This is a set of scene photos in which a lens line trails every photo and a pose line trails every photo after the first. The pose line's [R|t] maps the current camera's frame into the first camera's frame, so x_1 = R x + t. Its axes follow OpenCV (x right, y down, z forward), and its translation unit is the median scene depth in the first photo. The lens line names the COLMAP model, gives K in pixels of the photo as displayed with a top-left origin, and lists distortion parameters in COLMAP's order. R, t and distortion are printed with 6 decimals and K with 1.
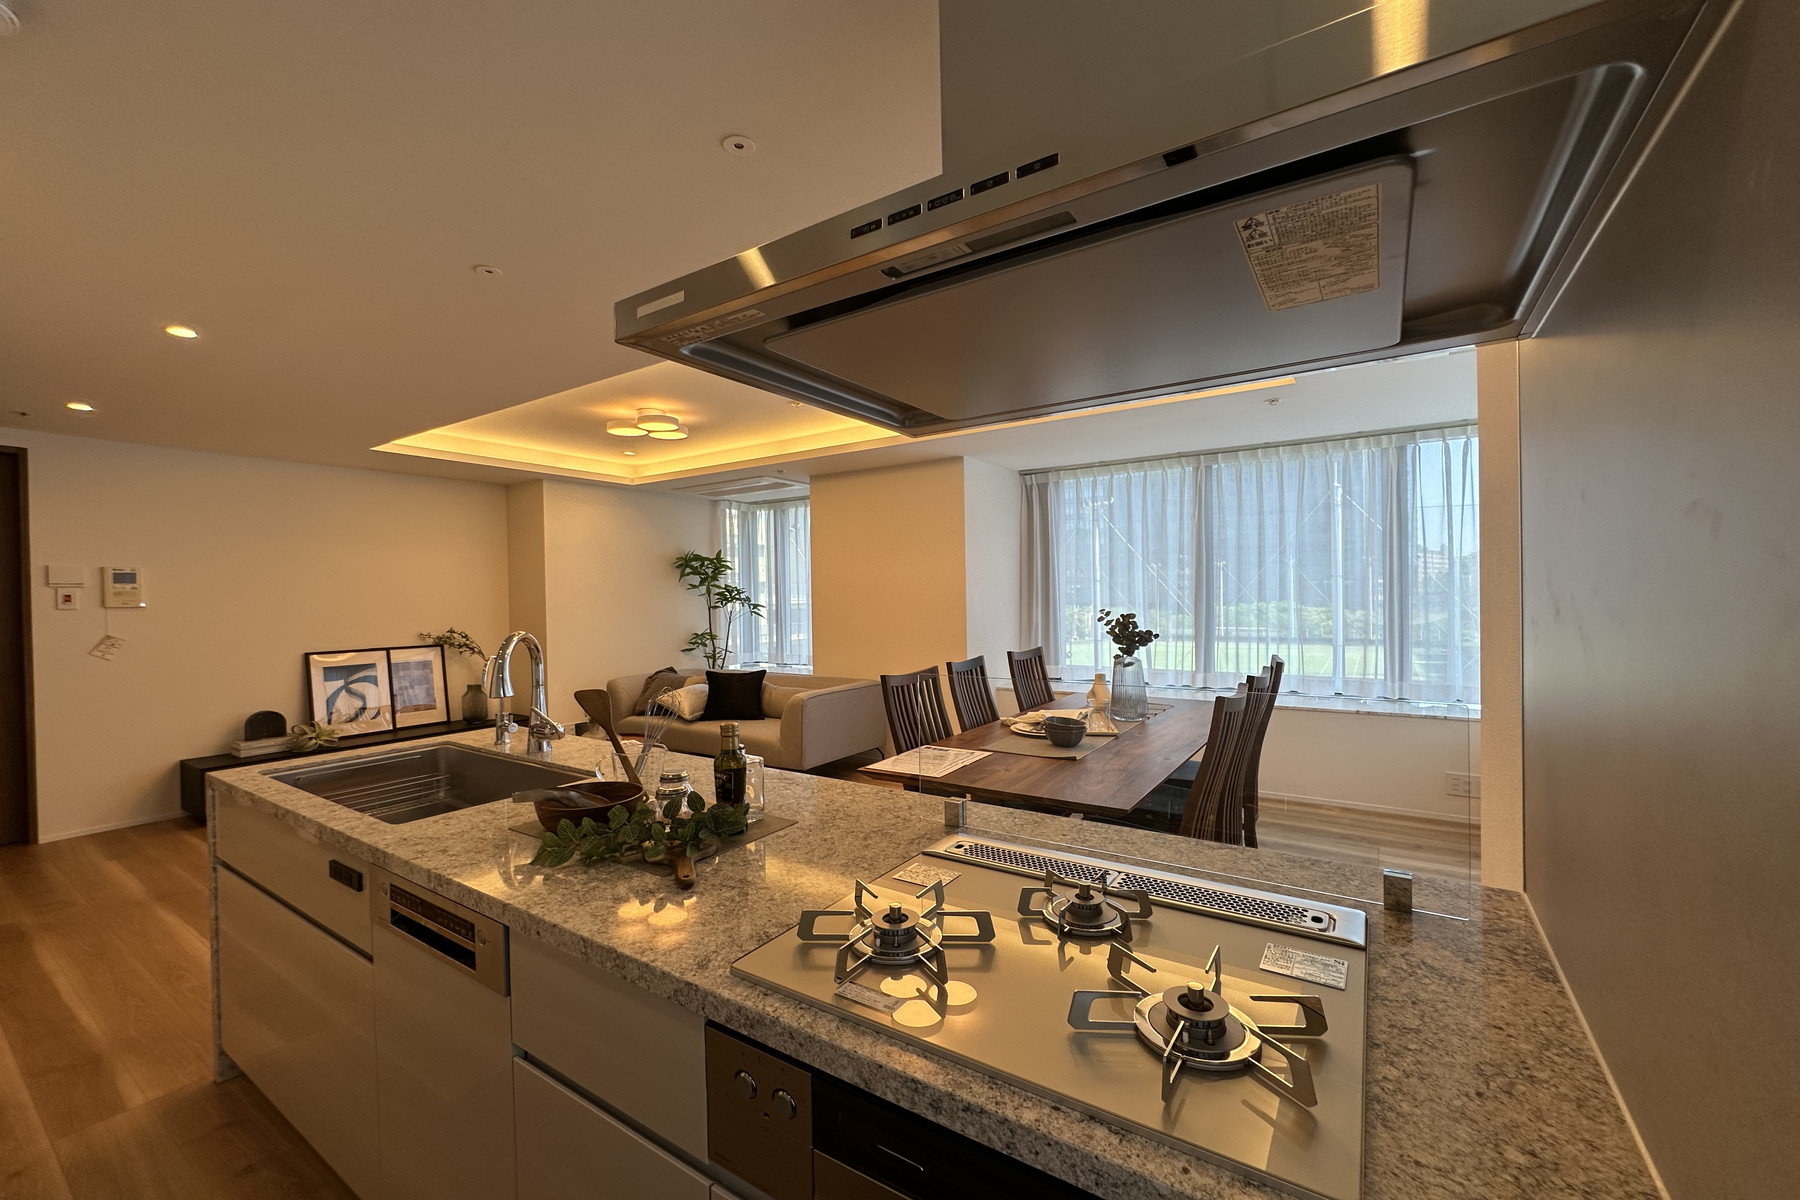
lens RADIAL K [[718.5, 0, 900.9], [0, 718.5, 600.2], [0, 0, 1]] dist [-0.001791, -0.000027]
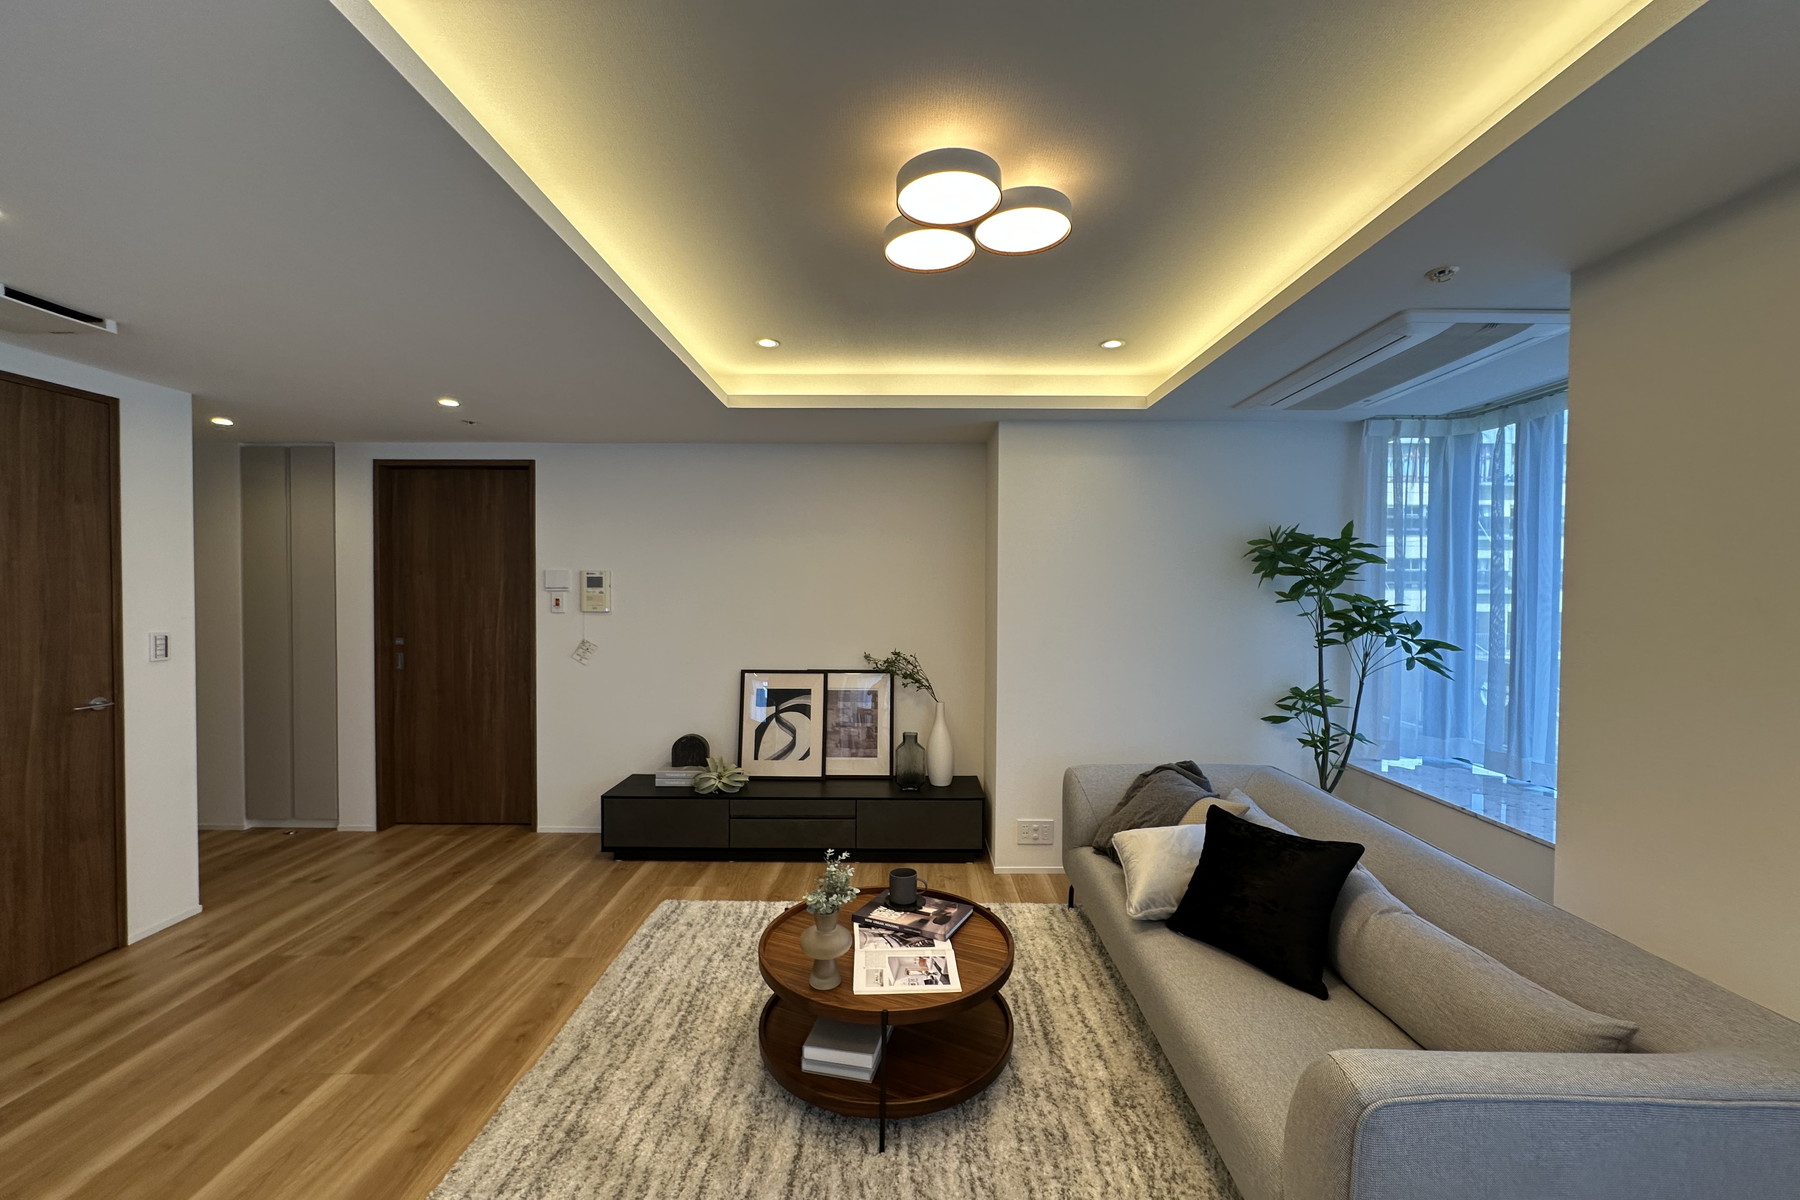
lens RADIAL K [[718.5, 0, 898.8], [0, 718.5, 605.4], [0, 0, 1]] dist [-0.001791, -0.000027]
pose [[0.547138, 0.036136, -0.836262, -0.020991], [-0.019983, 0.999347, 0.030109, -0.029163], [0.836804, 0.000237, 0.547503, 0.630777]]
